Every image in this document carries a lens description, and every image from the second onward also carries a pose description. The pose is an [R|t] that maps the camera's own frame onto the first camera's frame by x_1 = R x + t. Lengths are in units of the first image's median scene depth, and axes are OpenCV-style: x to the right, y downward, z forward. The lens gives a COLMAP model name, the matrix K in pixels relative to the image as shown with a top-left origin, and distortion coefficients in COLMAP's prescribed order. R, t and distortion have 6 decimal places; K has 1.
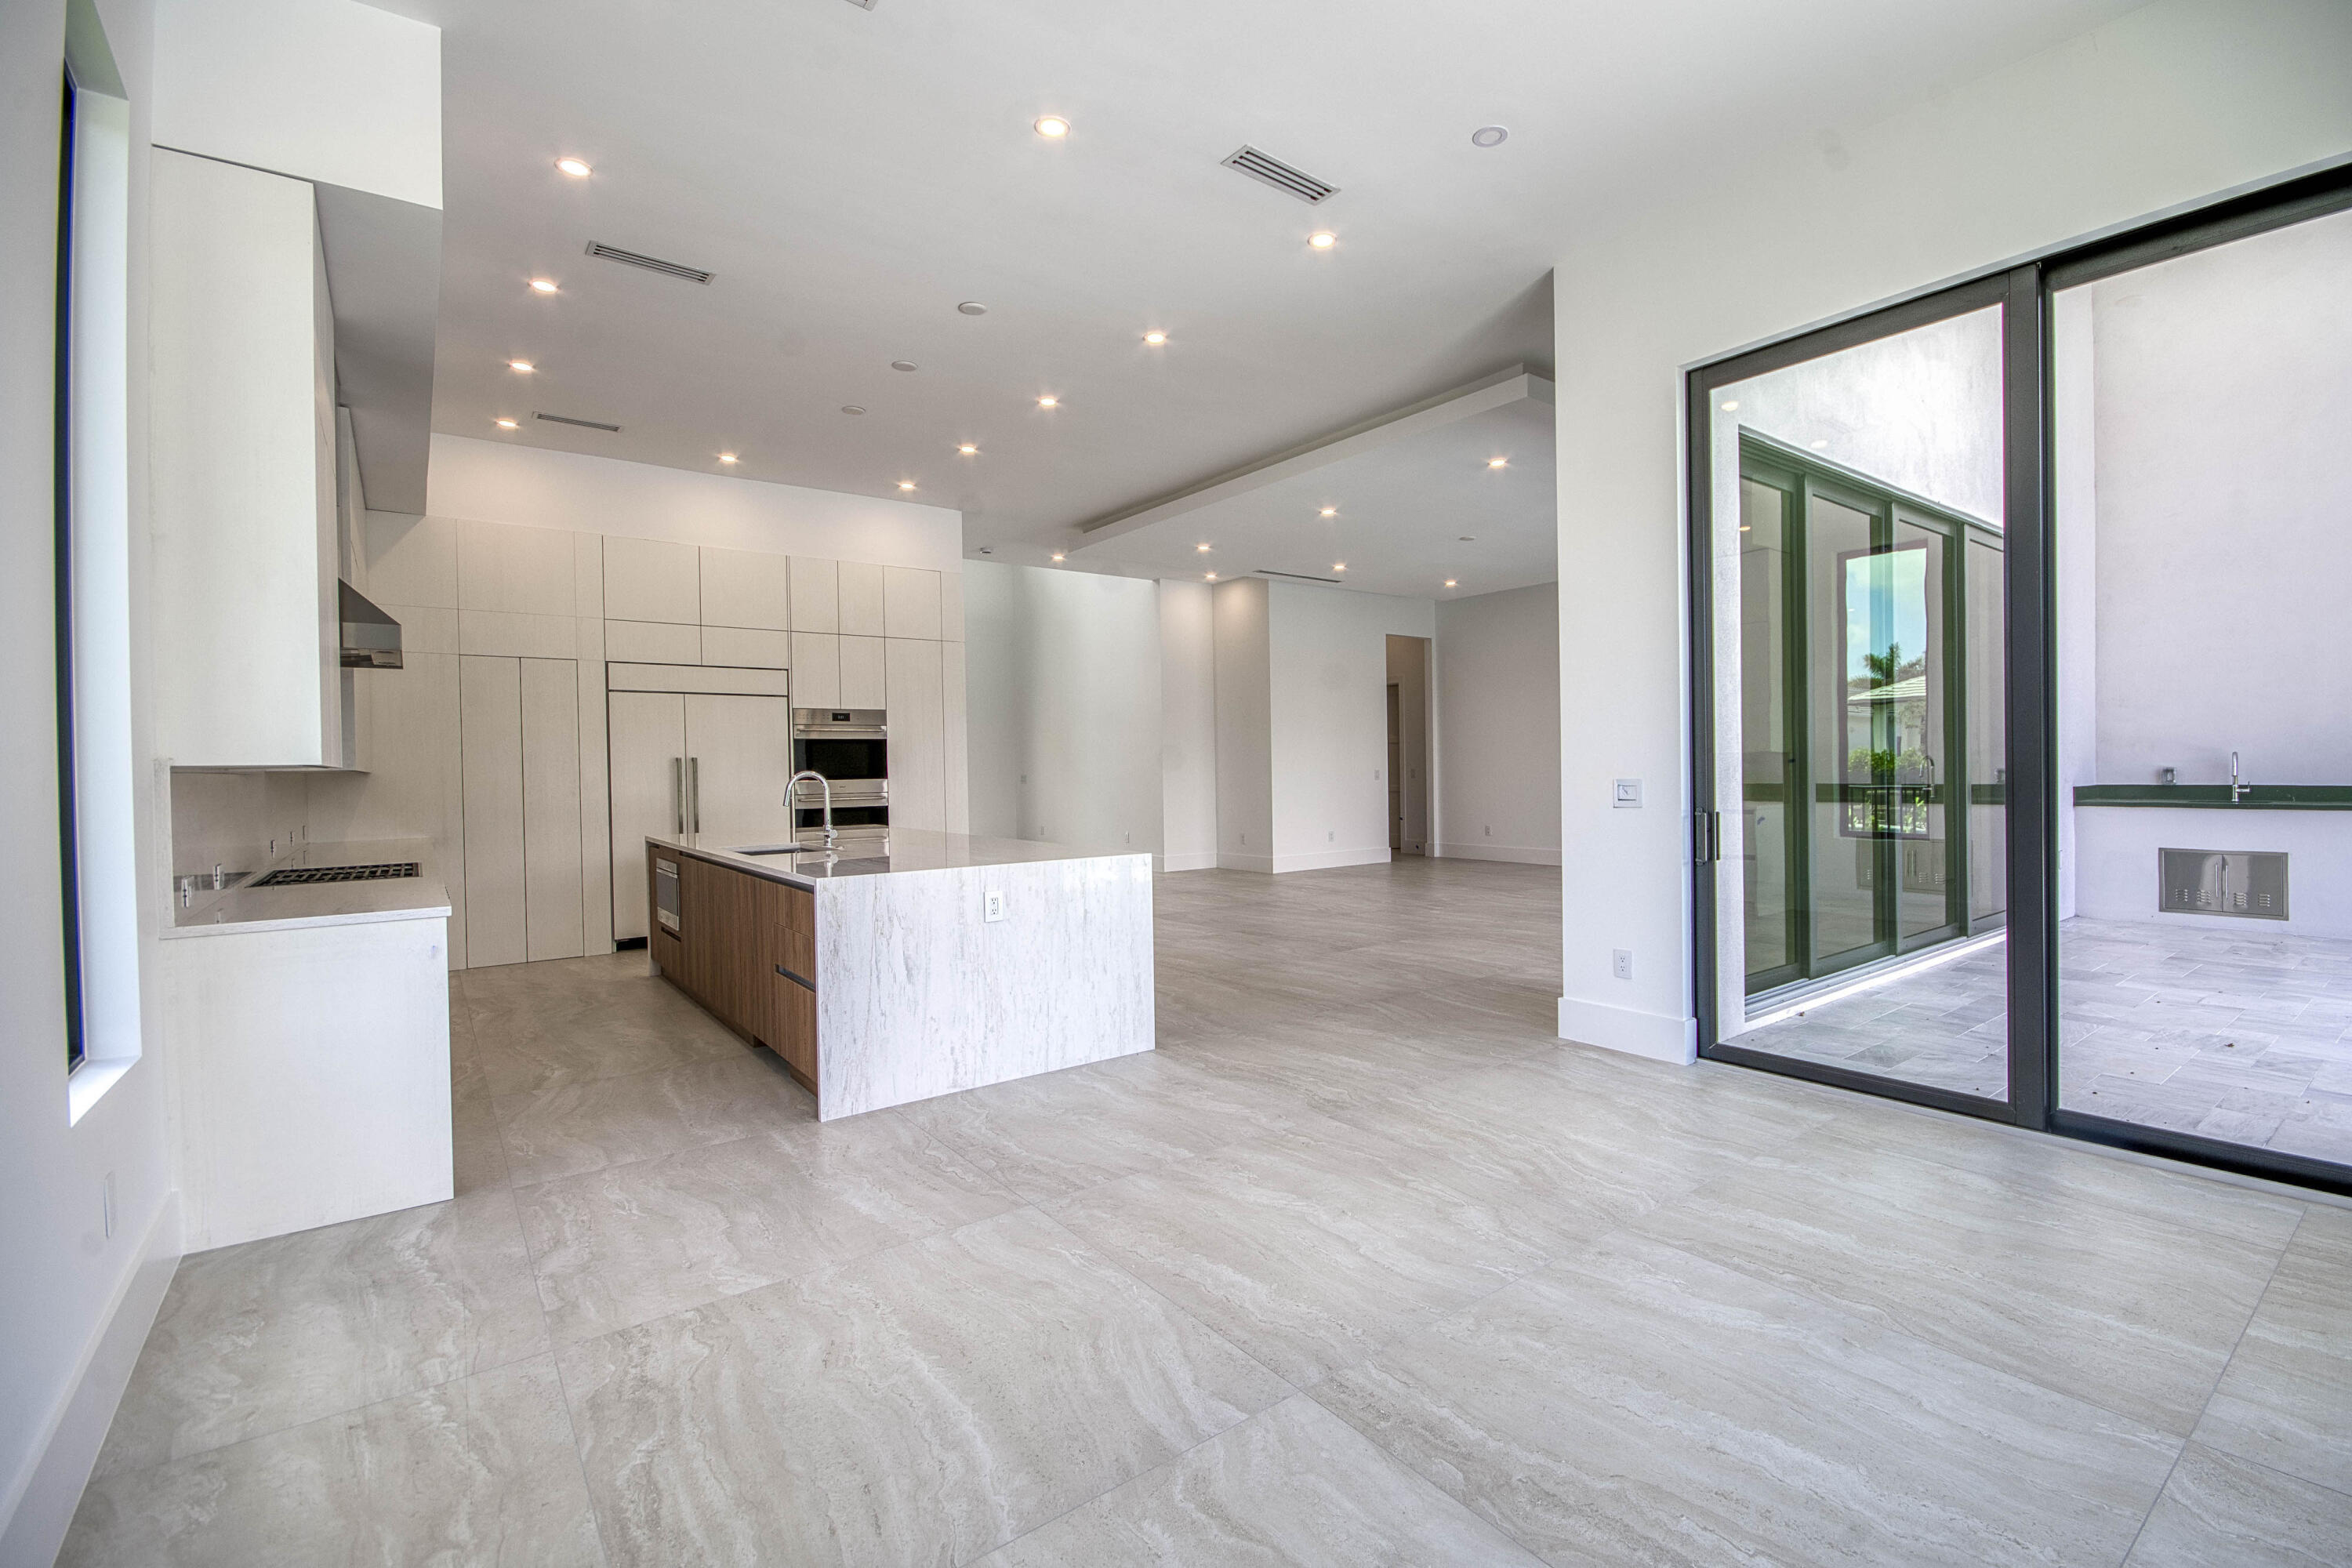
lens RADIAL K [[1034.4, 0, 1231.2], [0, 1034.4, 771.4], [0, 0, 1]] dist [-0.002745, -0.001716]
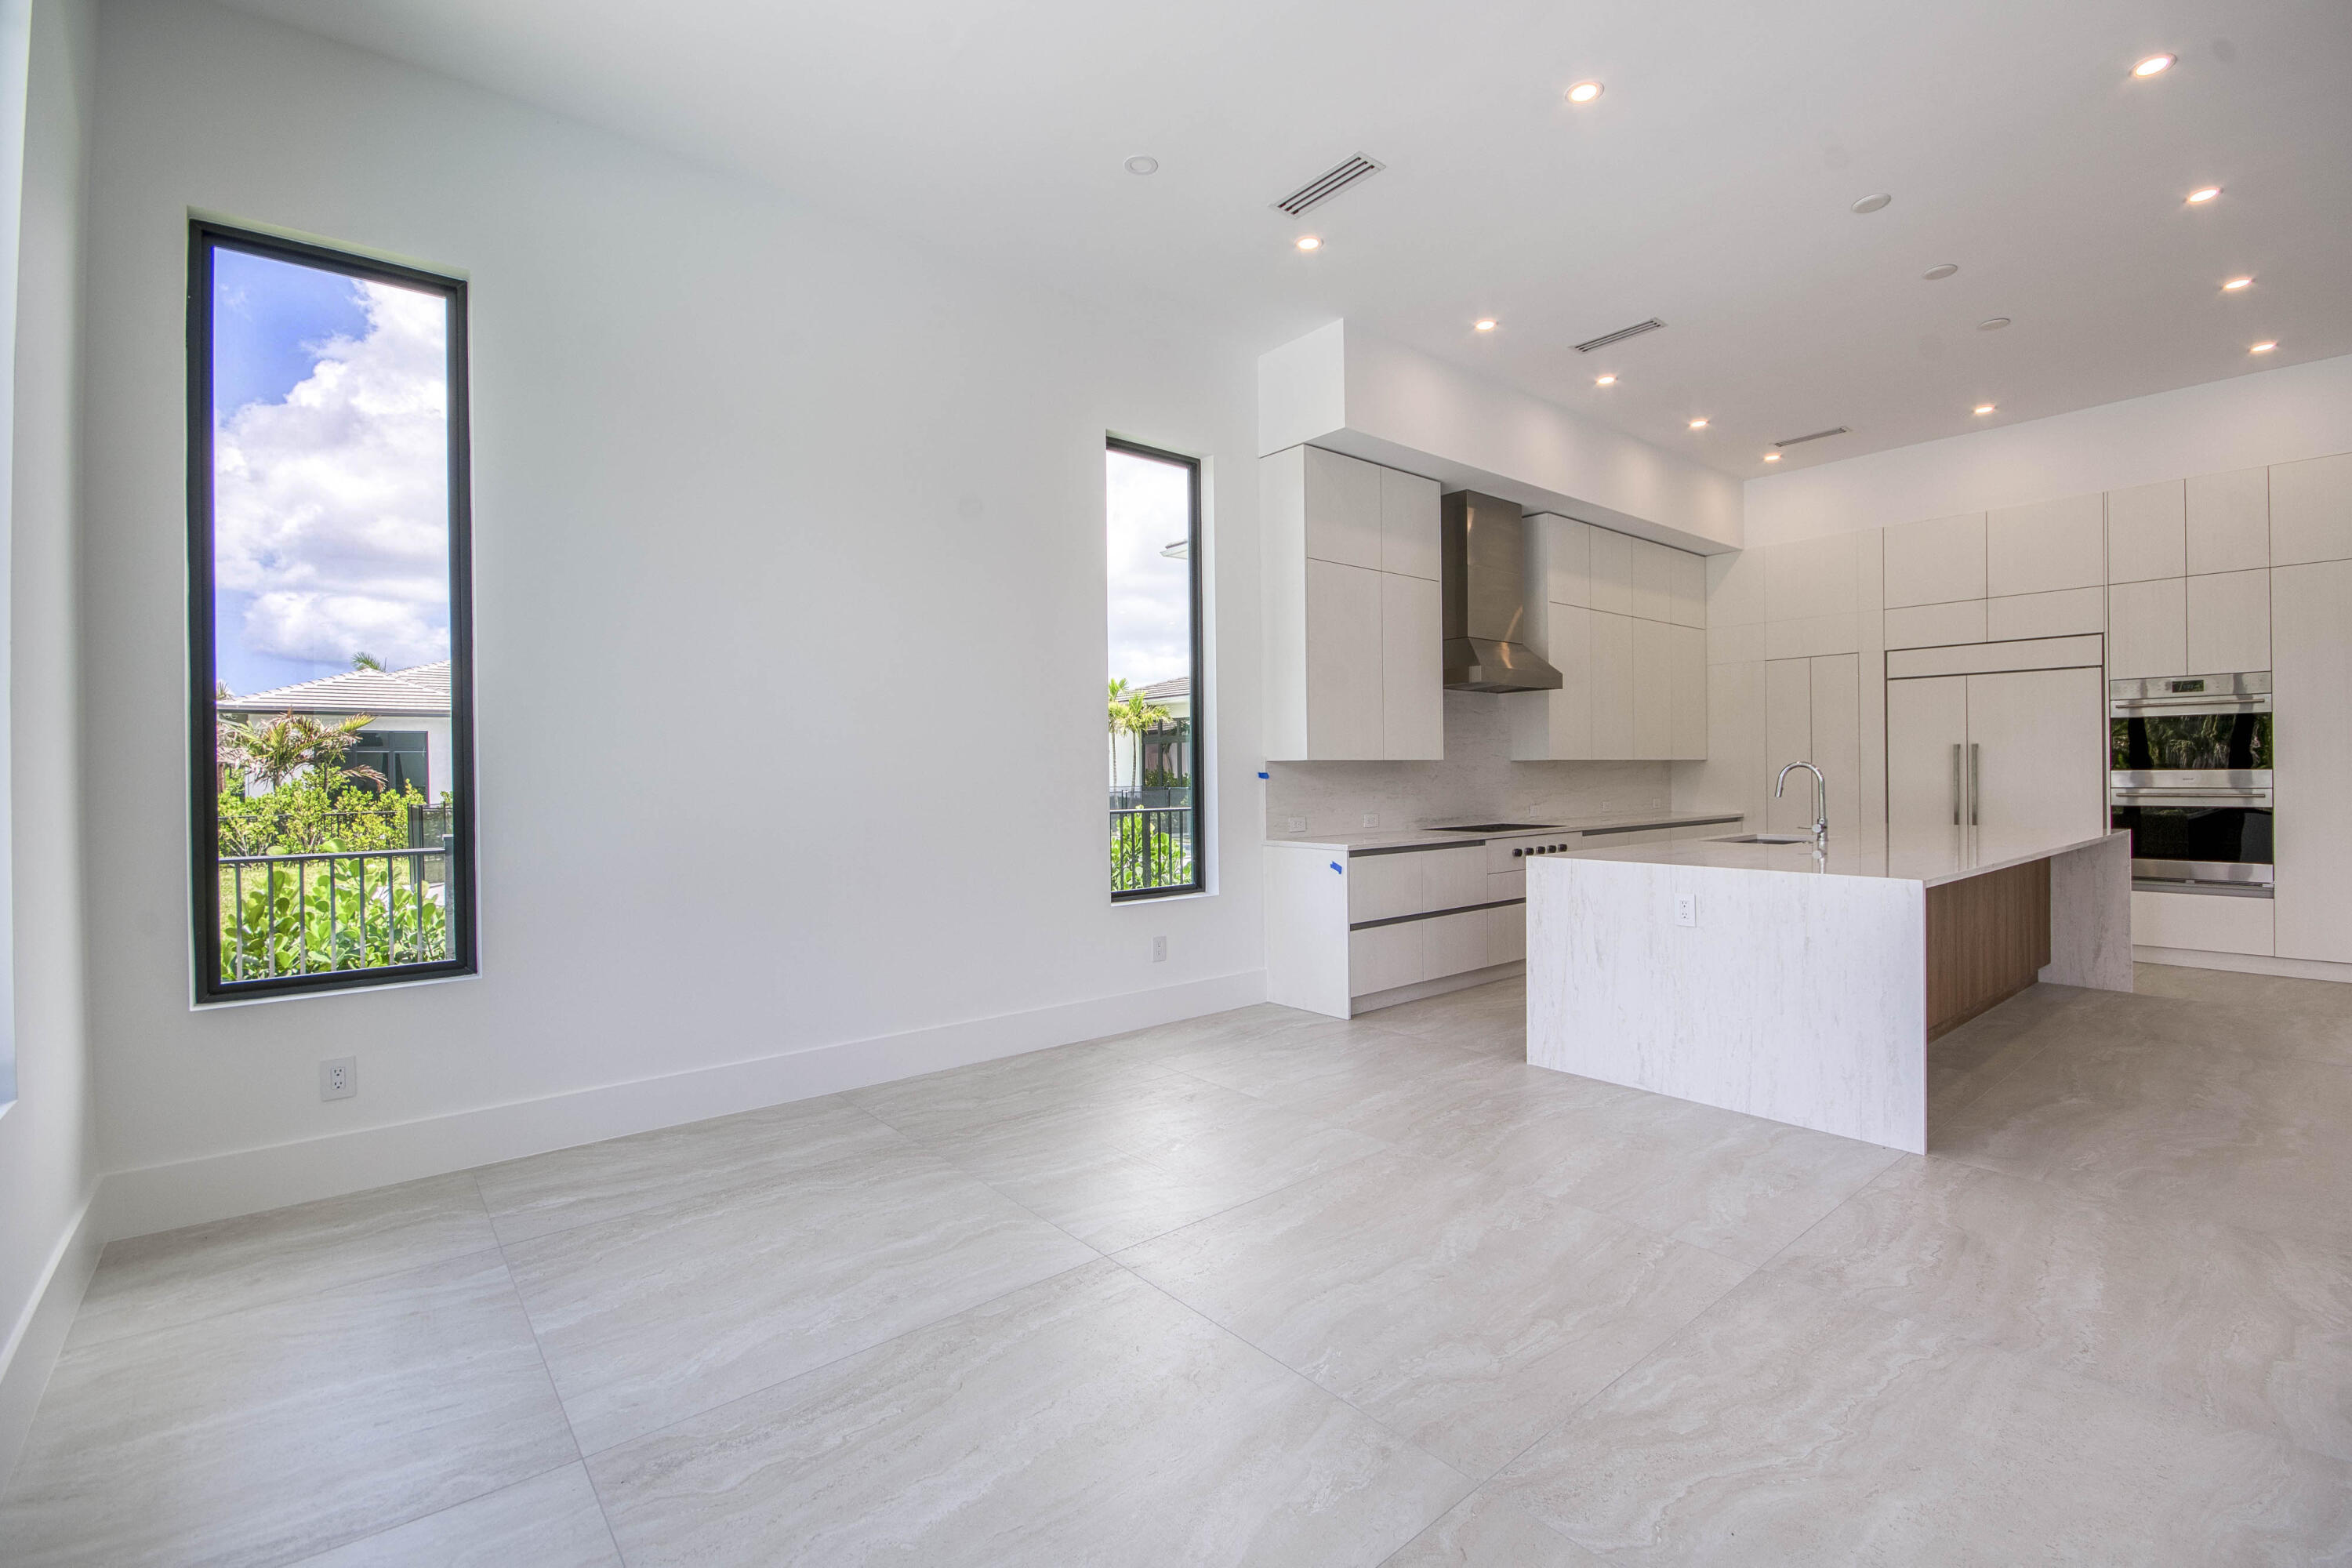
lens RADIAL K [[1034.4, 0, 1234.5], [0, 1034.4, 757.8], [0, 0, 1]] dist [-0.002745, -0.001716]
pose [[0.055621, -0.000239, -0.998452, 0.705661], [0.004795, 0.999989, 0.000027, -0.007660], [0.998440, -0.004789, 0.055622, 0.569846]]
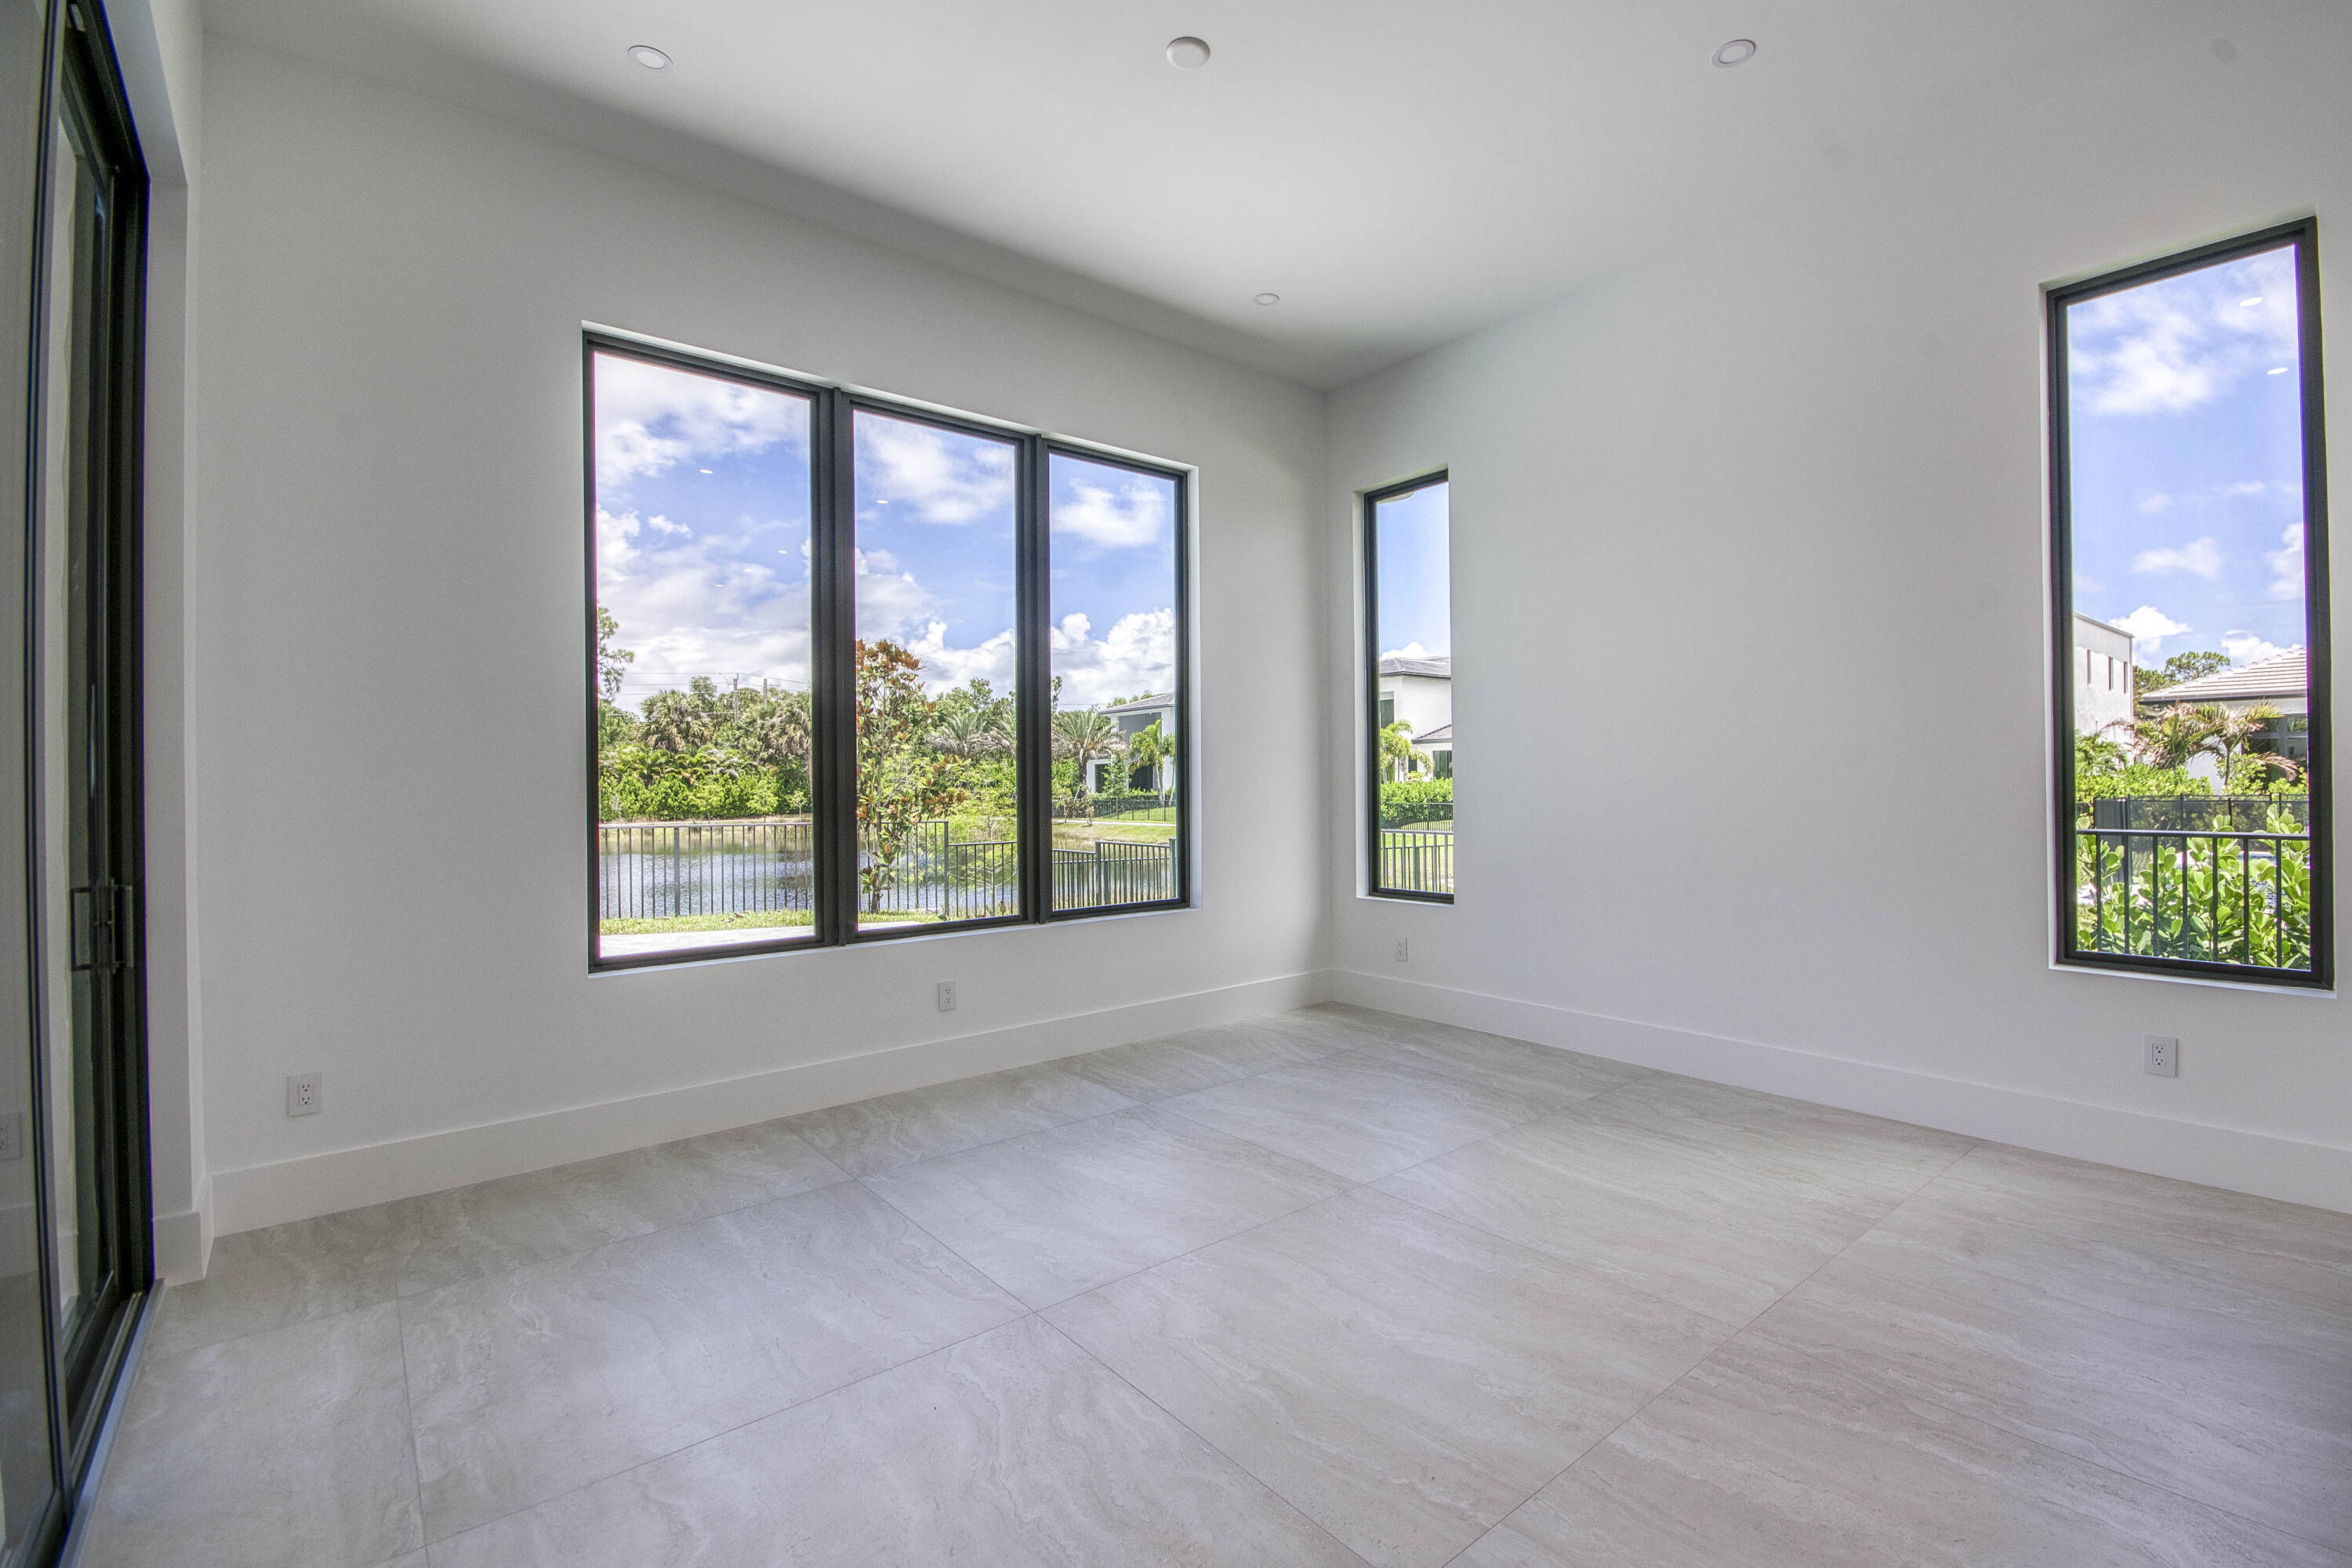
lens RADIAL K [[1034.4, 0, 1248.3], [0, 1034.4, 779.2], [0, 0, 1]] dist [-0.002745, -0.001716]
pose [[-0.998199, 0.026282, -0.053926, 0.160677], [0.026080, 0.999650, 0.004451, -0.010260], [0.054024, 0.003036, -0.998535, 1.325794]]
